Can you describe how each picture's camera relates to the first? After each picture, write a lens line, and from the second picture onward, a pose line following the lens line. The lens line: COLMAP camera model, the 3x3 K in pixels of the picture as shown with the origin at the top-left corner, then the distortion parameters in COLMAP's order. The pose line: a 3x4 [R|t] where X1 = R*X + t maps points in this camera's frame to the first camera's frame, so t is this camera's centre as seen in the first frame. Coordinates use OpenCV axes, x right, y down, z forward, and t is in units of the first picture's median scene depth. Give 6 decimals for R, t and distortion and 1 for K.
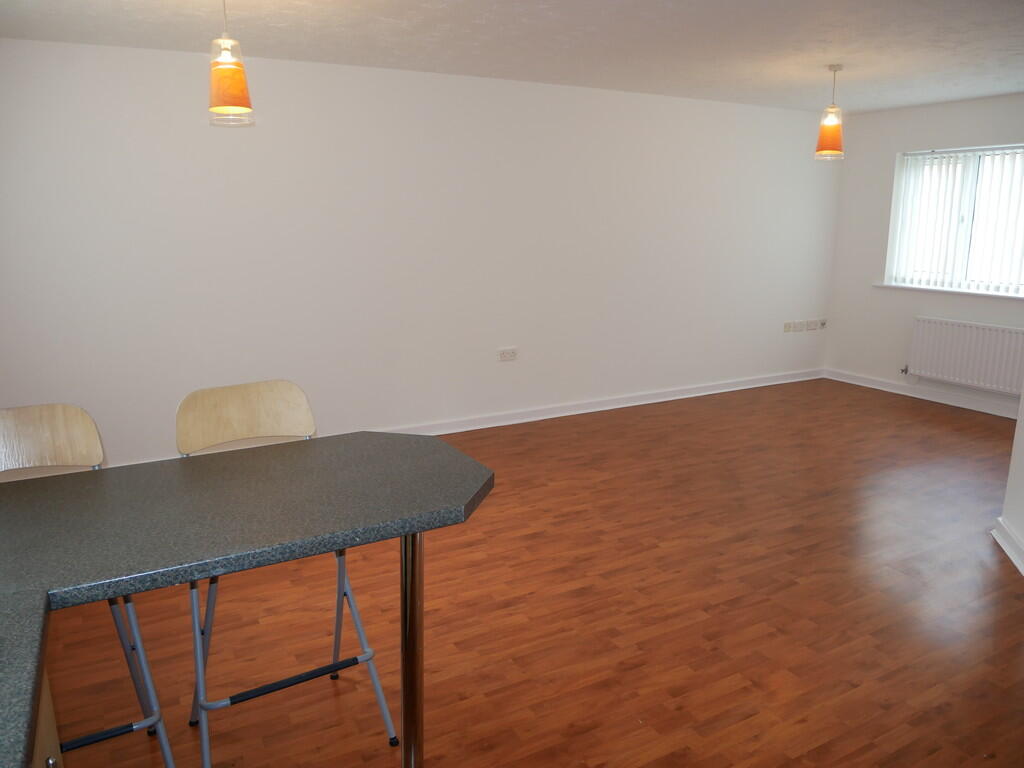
lens RADIAL K [[733.5, 0, 511.4], [0, 733.5, 384.4], [0, 0, 1]] dist [-0.065542, 0.020807]
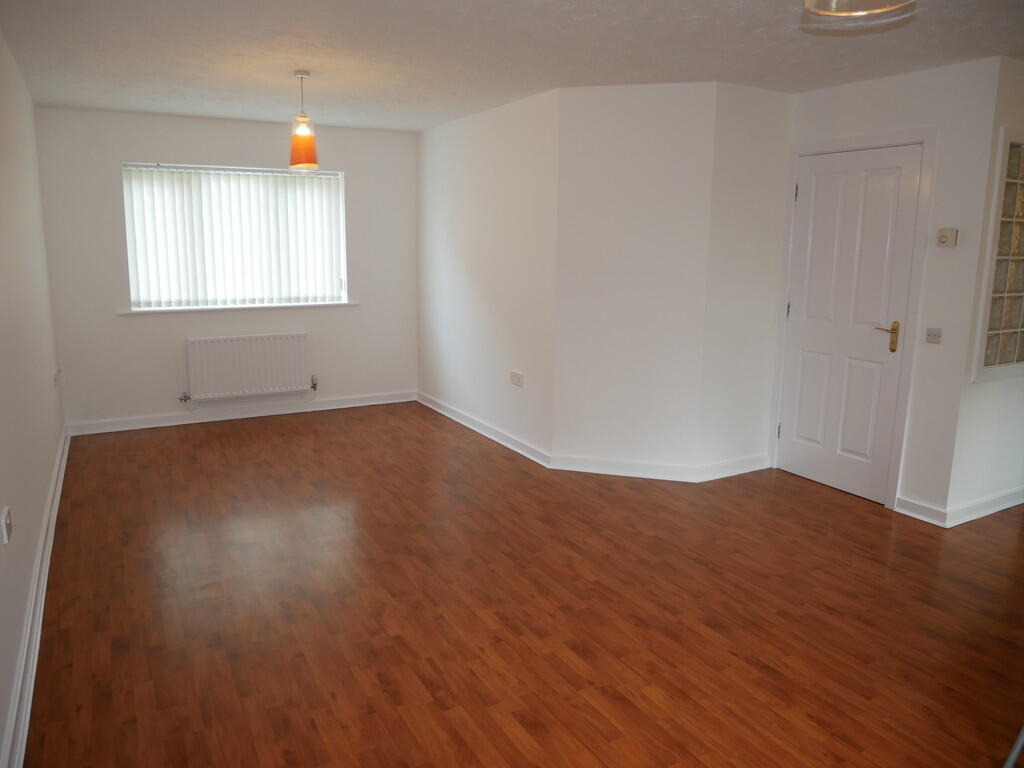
lens RADIAL K [[733.5, 0, 505.2], [0, 733.5, 385.5], [0, 0, 1]] dist [-0.065542, 0.020807]
pose [[-0.003809, -0.190172, 0.981743, -0.662052], [0.209529, 0.959806, 0.186736, -0.219191], [-0.977795, 0.206415, 0.036190, 0.986113]]
